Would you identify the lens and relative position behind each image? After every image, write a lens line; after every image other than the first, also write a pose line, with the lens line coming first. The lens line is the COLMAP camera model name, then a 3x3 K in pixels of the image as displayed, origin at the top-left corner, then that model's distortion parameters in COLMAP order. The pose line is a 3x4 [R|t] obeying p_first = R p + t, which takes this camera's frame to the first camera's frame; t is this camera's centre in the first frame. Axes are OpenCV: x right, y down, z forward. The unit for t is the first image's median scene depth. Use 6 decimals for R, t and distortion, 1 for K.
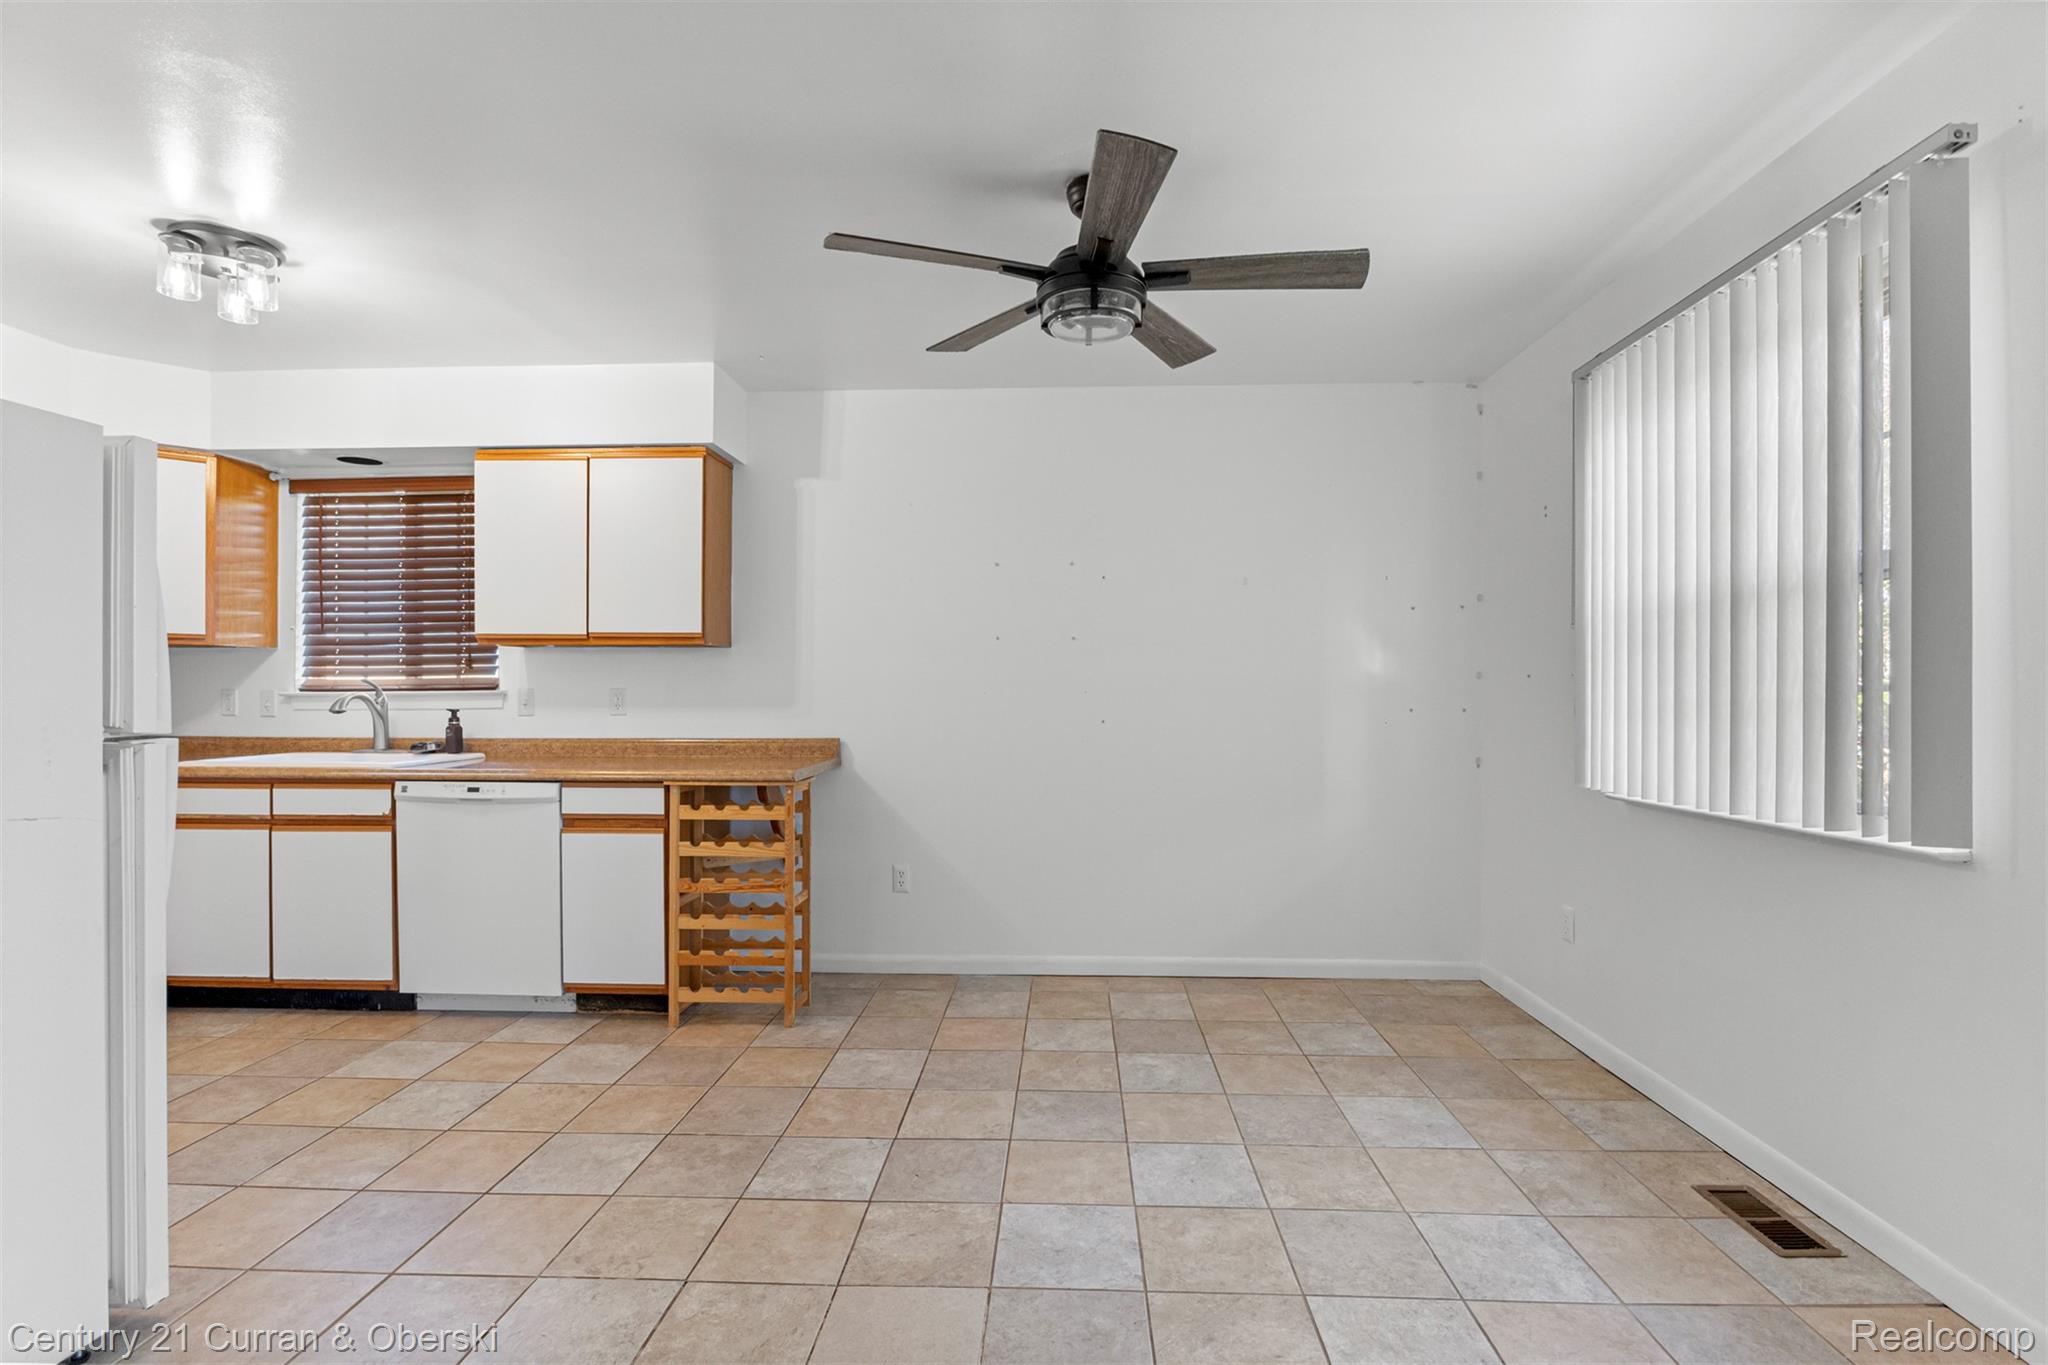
lens RADIAL K [[921.5, 0, 1030.4], [0, 921.5, 695.0], [0, 0, 1]] dist [-0.002432, -0.000023]
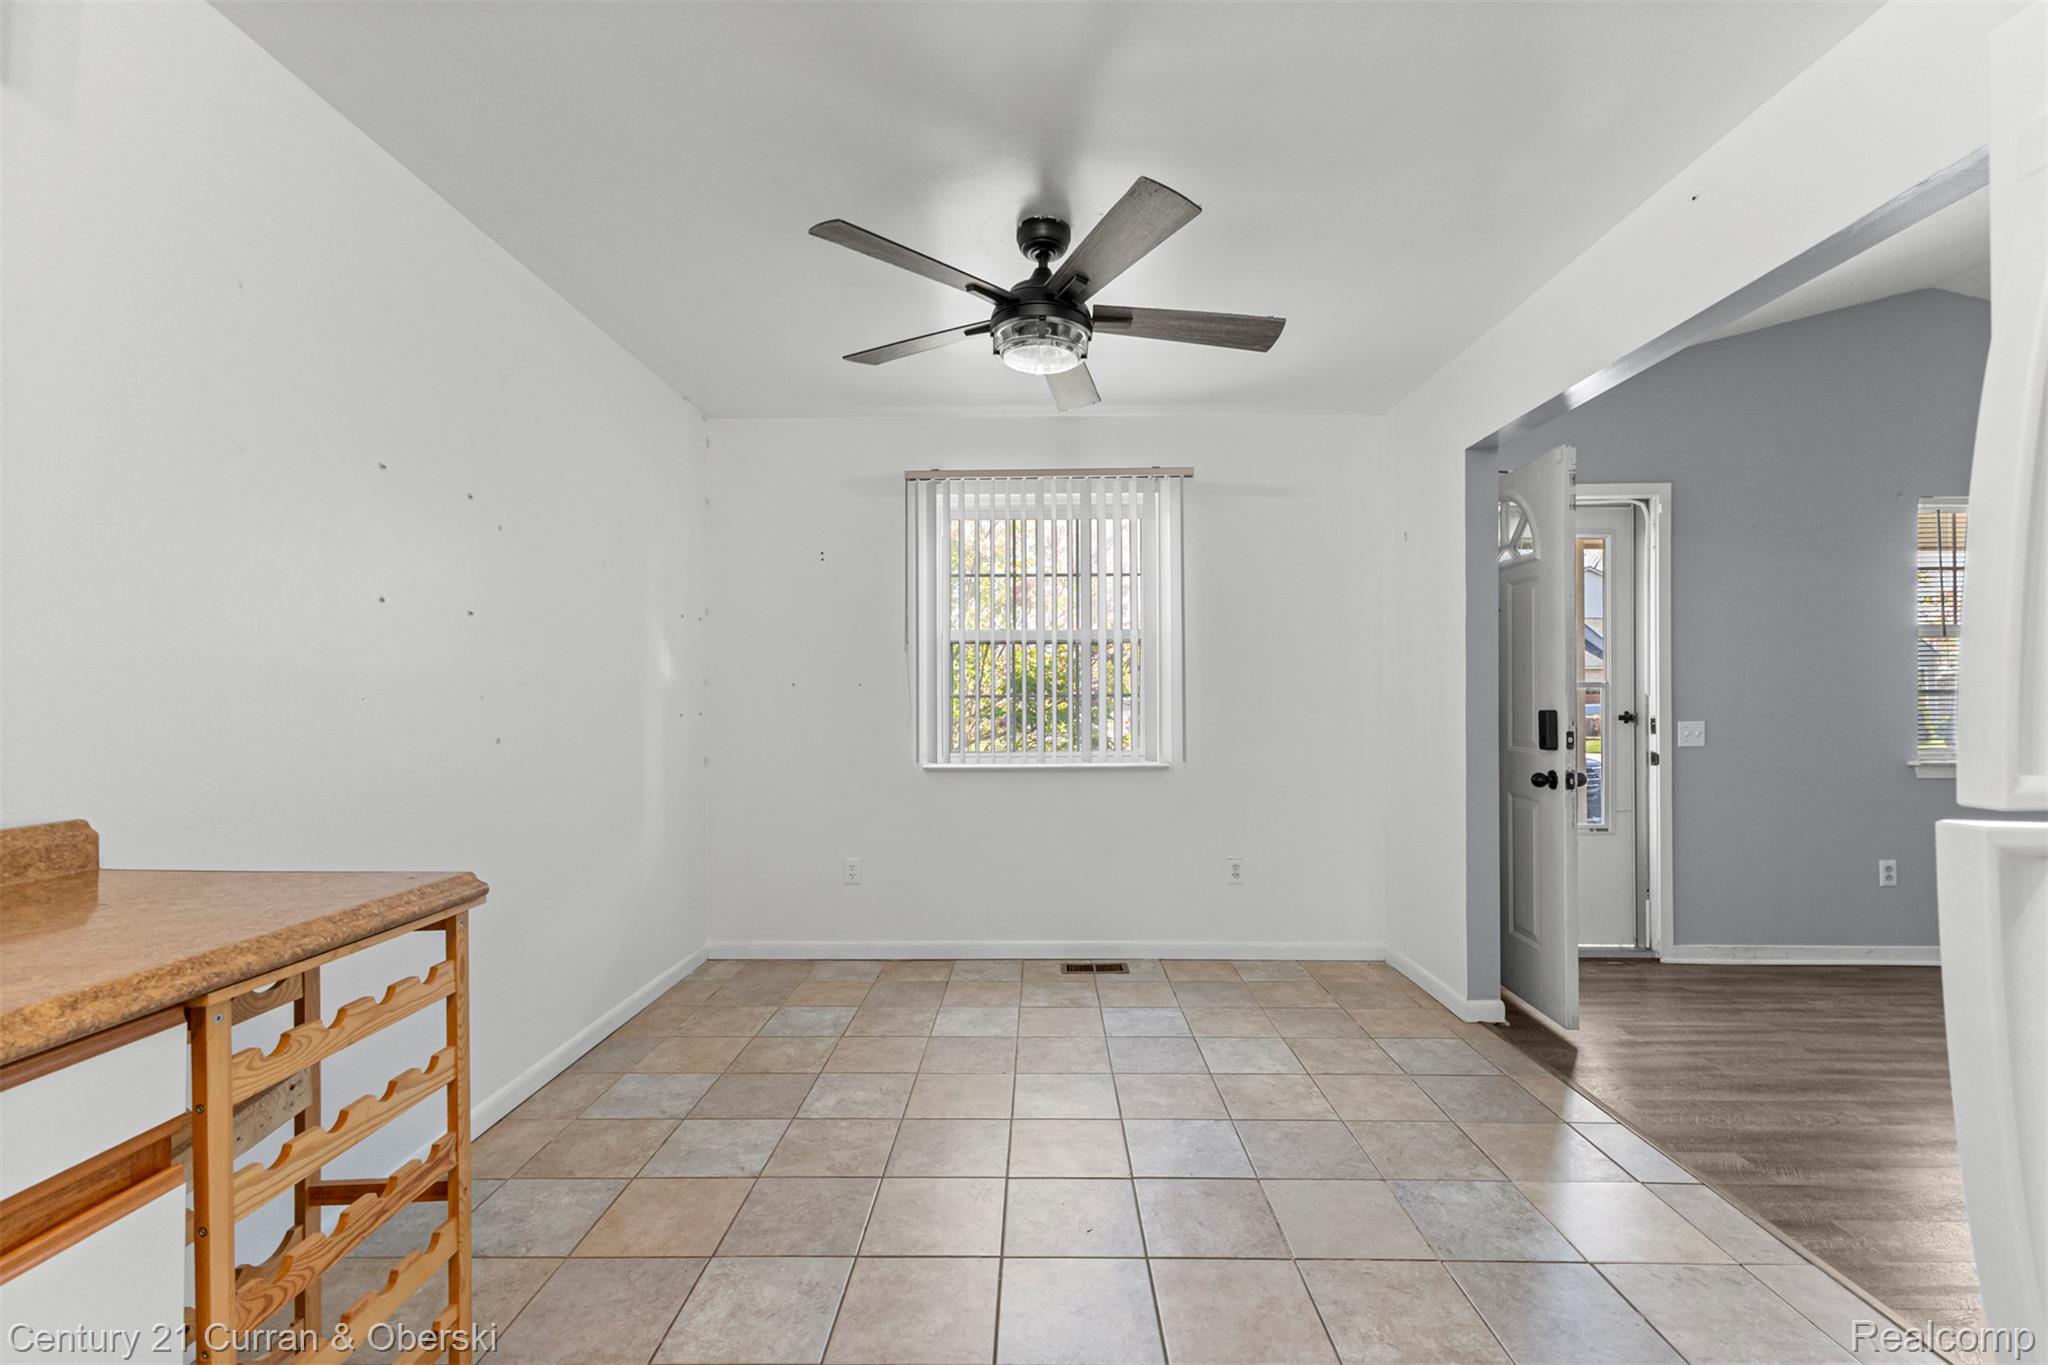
lens RADIAL K [[893.2, 0, 1032.9], [0, 893.2, 693.6], [0, 0, 1]] dist [0.033859, 0.000048]
pose [[-0.017198, 0.004613, 0.999841, -0.661703], [0.003466, 0.999984, -0.004554, -0.002496], [-0.999846, 0.003387, -0.017213, 0.696226]]
